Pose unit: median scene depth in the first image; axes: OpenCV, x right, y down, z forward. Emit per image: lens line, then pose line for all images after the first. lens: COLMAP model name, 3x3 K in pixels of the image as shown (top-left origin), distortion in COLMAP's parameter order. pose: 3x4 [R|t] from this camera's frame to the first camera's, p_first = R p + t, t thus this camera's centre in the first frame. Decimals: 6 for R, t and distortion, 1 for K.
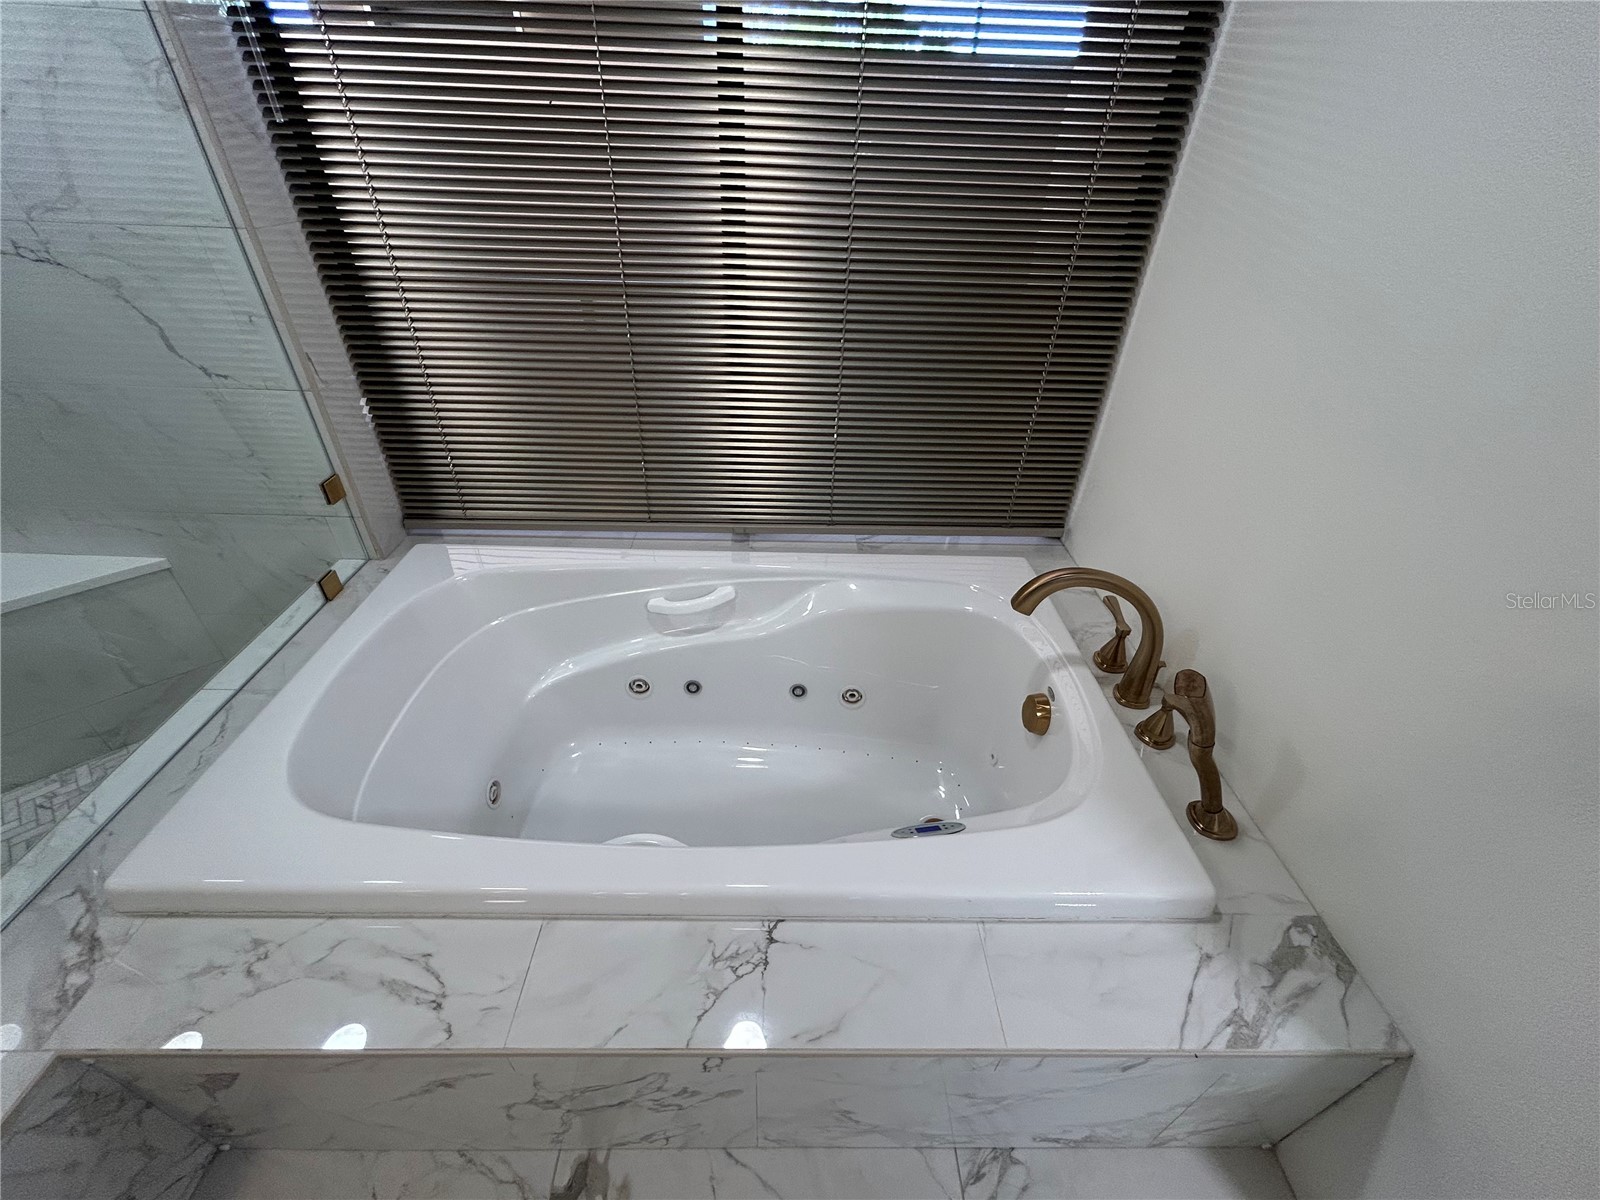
lens RADIAL K [[646.7, 0, 791.7], [0, 646.7, 605.5], [0, 0, 1]] dist [0.003720, -0.001981]
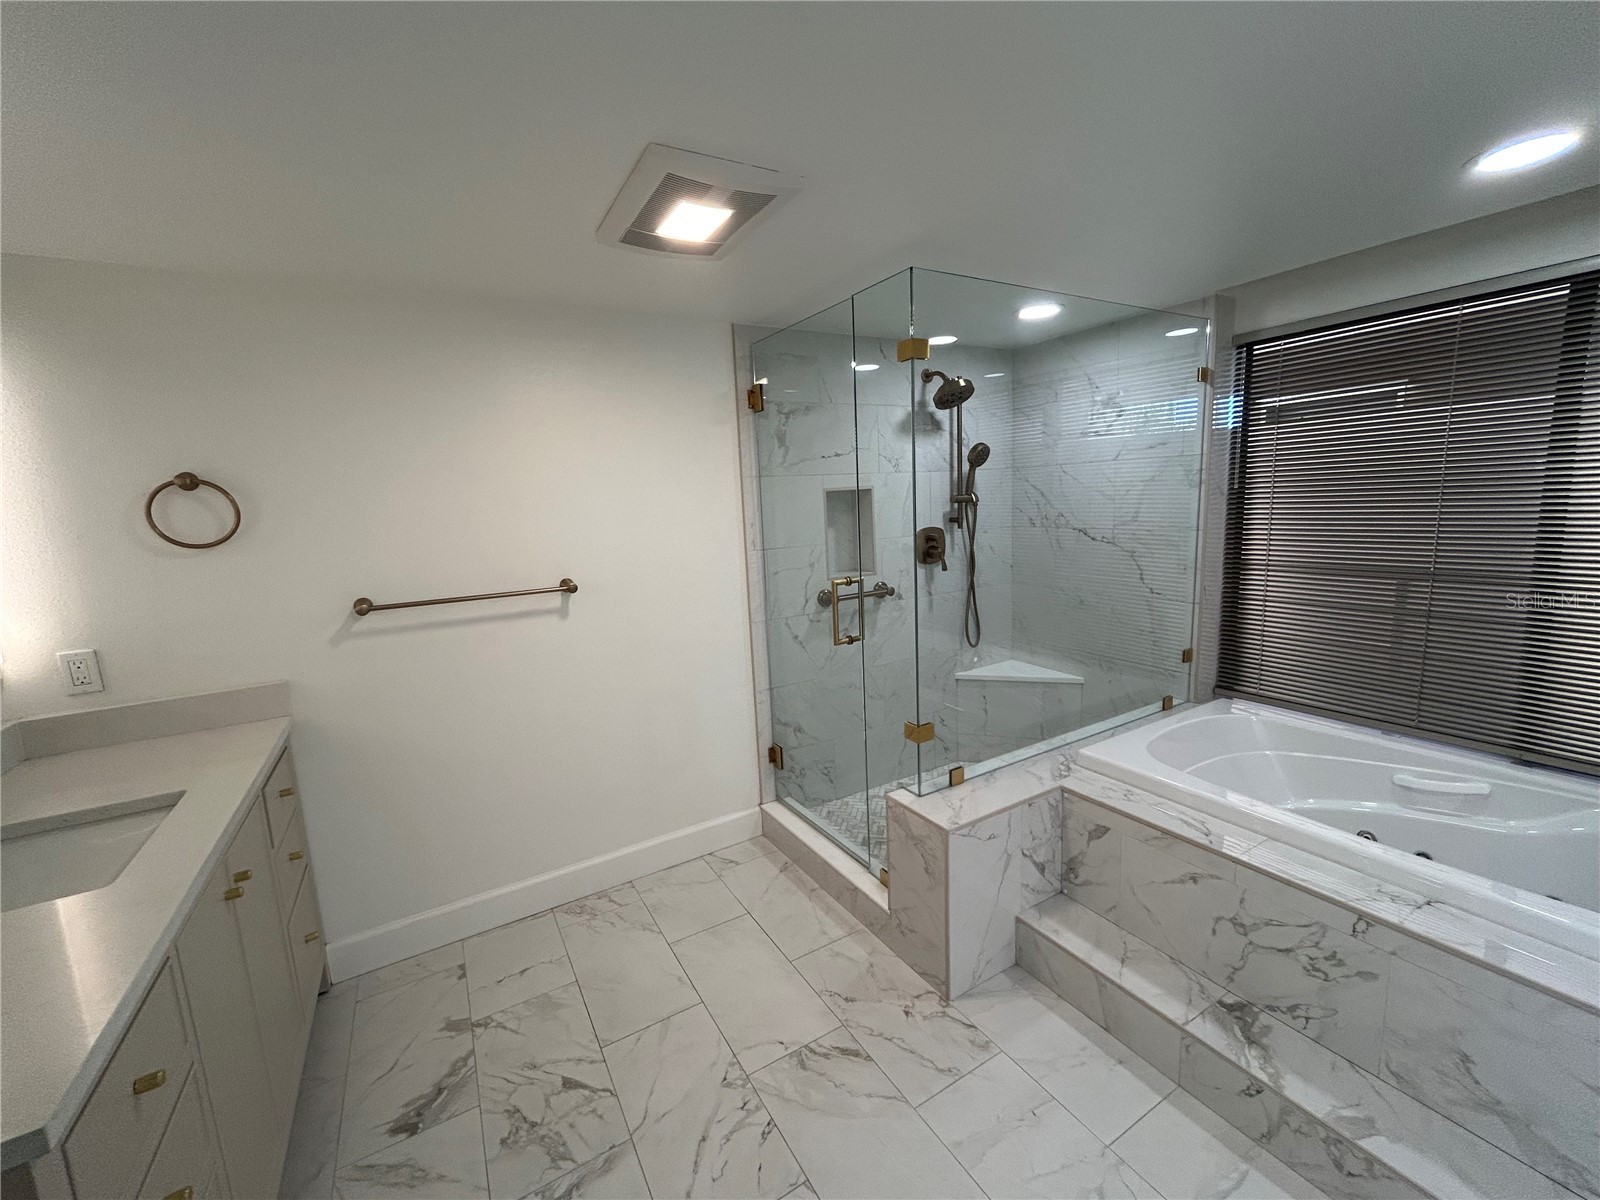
lens RADIAL K [[646.7, 0, 799.9], [0, 646.7, 607.9], [0, 0, 1]] dist [0.003720, -0.001981]
pose [[0.502061, 0.089540, -0.860184, 0.287828], [-0.450971, 0.875799, -0.172051, 0.494174], [0.737943, 0.474299, 0.480085, -0.719346]]
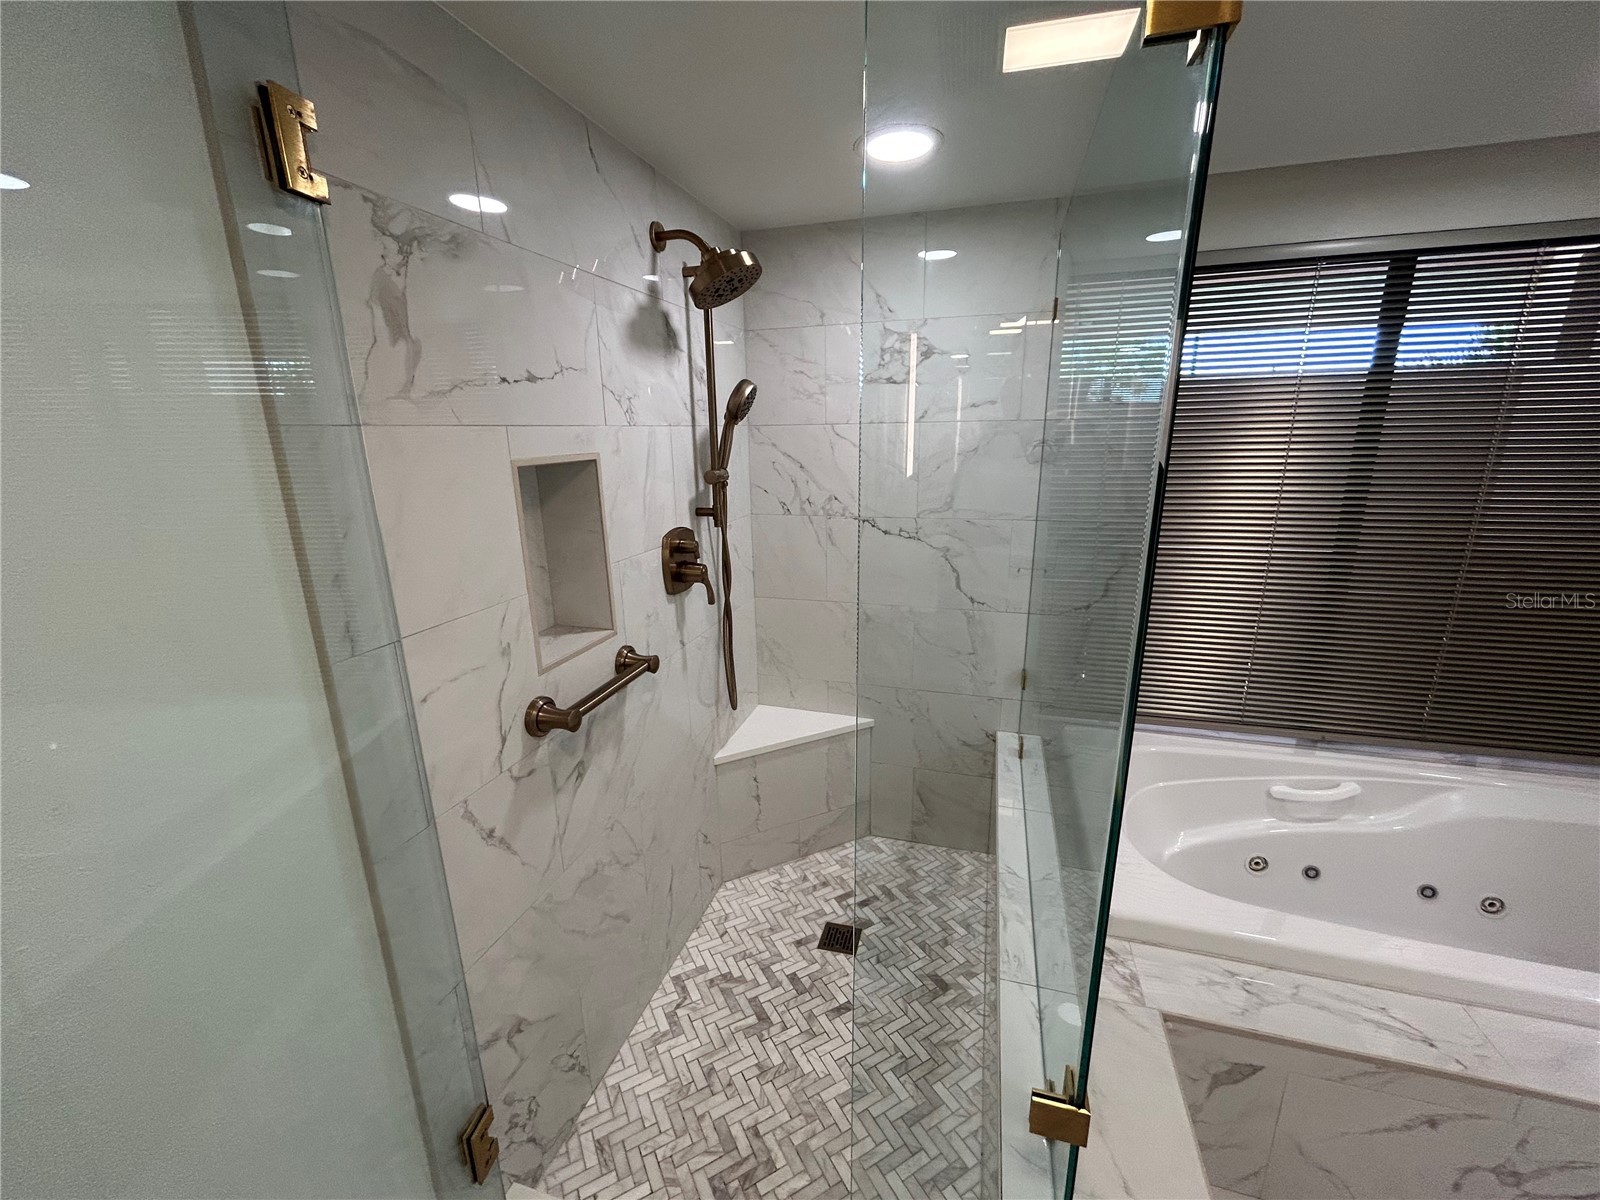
lens RADIAL K [[646.7, 0, 785.7], [0, 646.7, 605.5], [0, 0, 1]] dist [0.003720, -0.001981]
pose [[0.953100, 0.031224, -0.301040, -0.766940], [-0.135285, 0.933716, -0.331471, 0.207883], [0.270736, 0.356652, 0.894149, -0.466992]]
